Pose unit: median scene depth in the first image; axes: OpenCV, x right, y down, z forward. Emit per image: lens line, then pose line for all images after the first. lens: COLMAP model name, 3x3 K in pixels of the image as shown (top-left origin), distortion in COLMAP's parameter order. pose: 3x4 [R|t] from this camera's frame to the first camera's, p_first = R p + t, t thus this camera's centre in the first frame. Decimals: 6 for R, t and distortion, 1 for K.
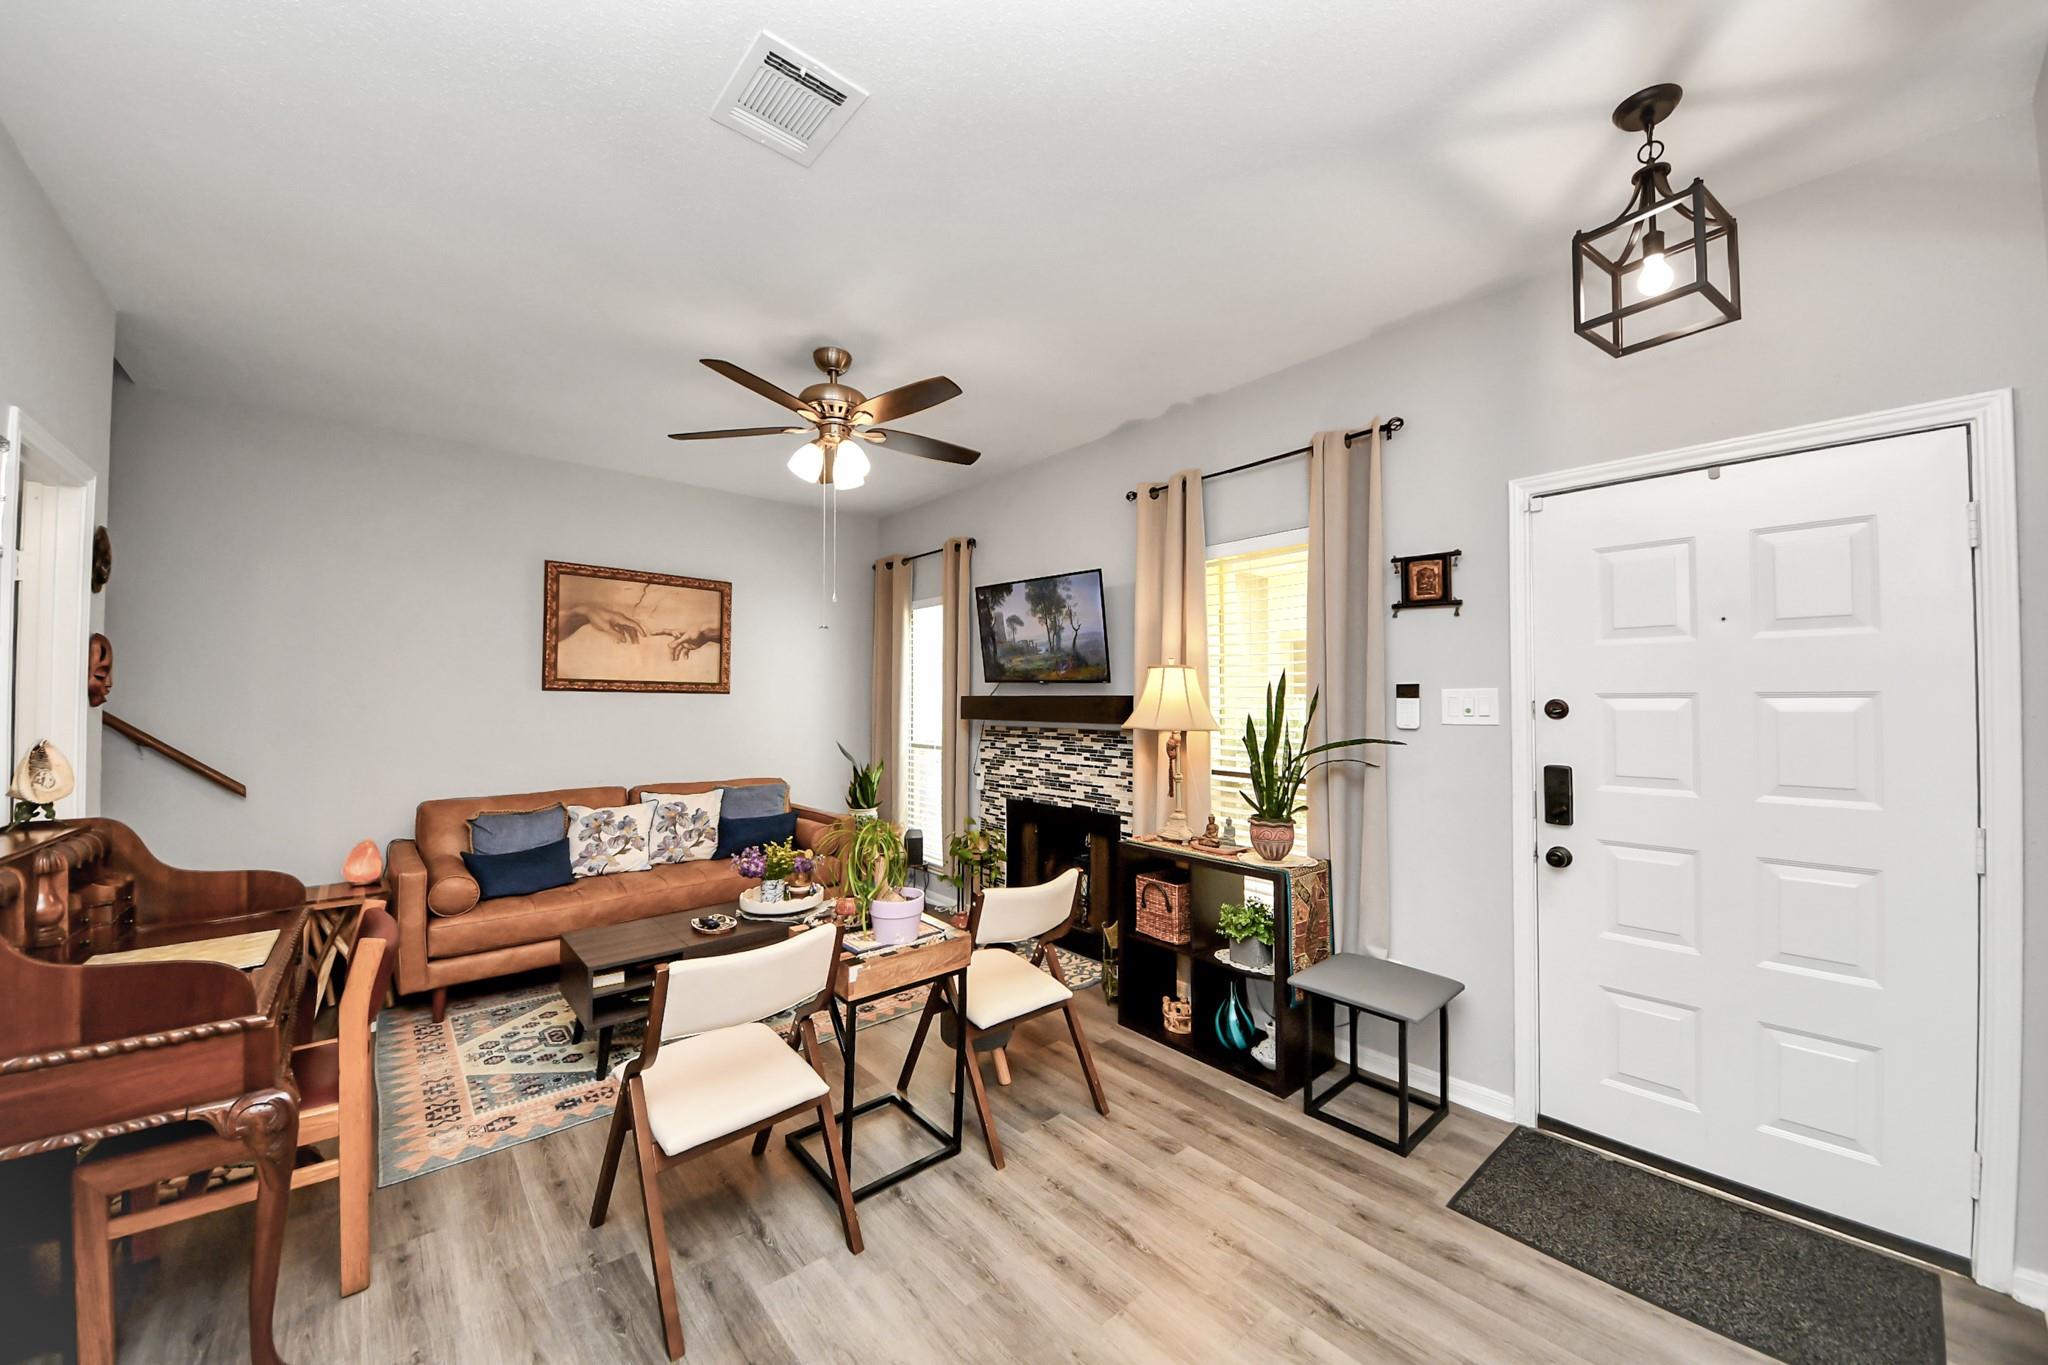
lens RADIAL K [[720.0, 0, 972.7], [0, 720.0, 689.5], [0, 0, 1]] dist [0.013312, -0.014836]
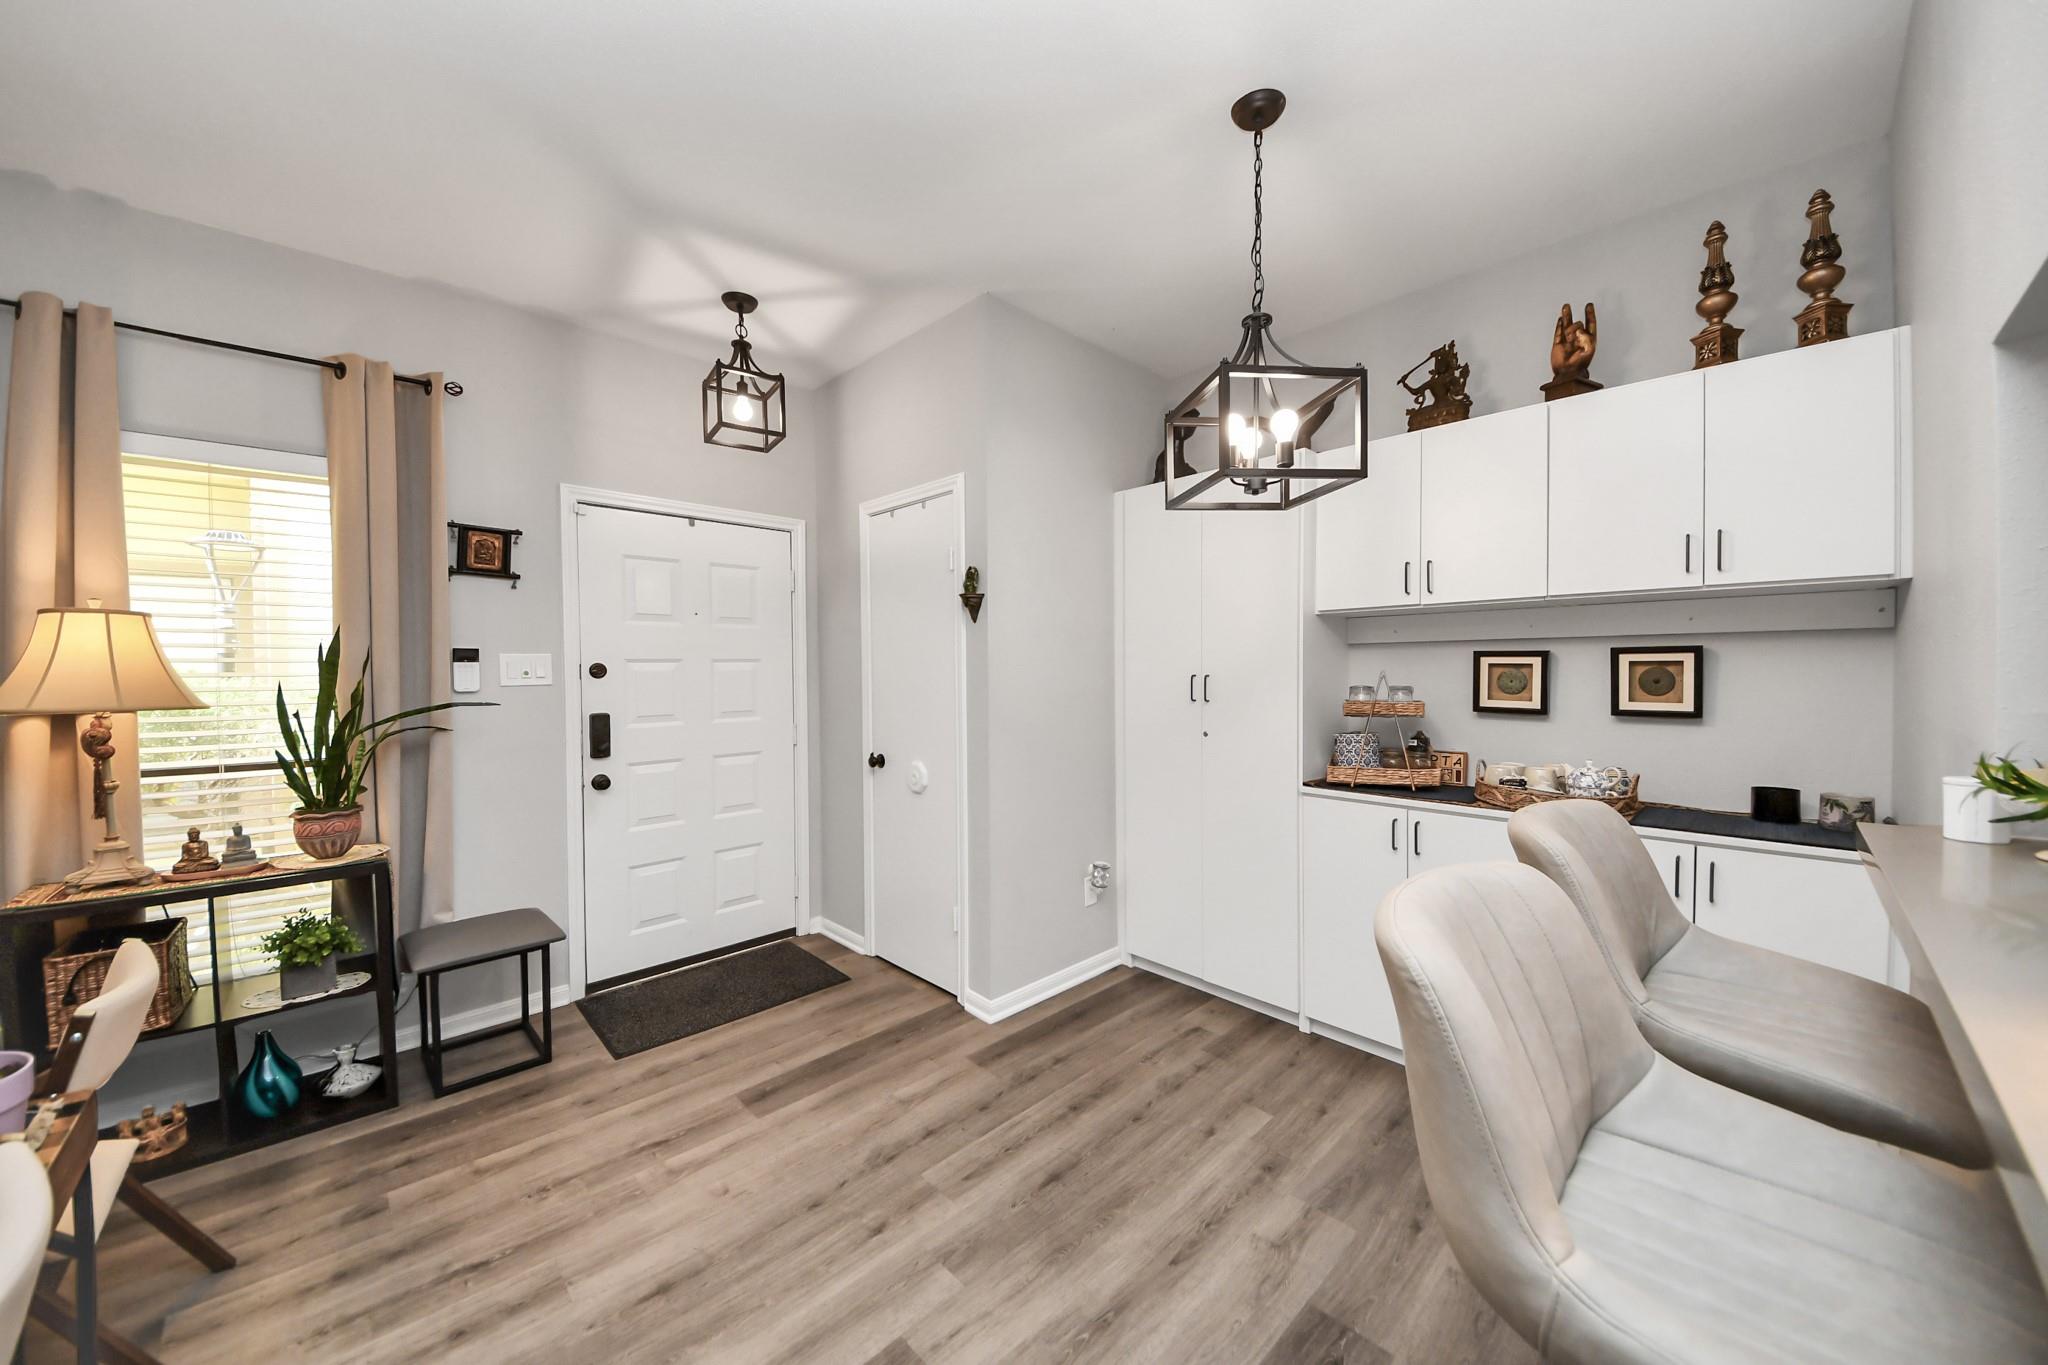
lens RADIAL K [[731.1, 0, 1024.0], [0, 731.1, 682.5], [0, 0, 1]] dist [-0.014423, -0.000132]
pose [[-0.068909, -0.022710, 0.997364, -0.506695], [-0.009674, 0.999709, 0.022095, 0.011088], [-0.997576, -0.008126, -0.069109, 0.287564]]
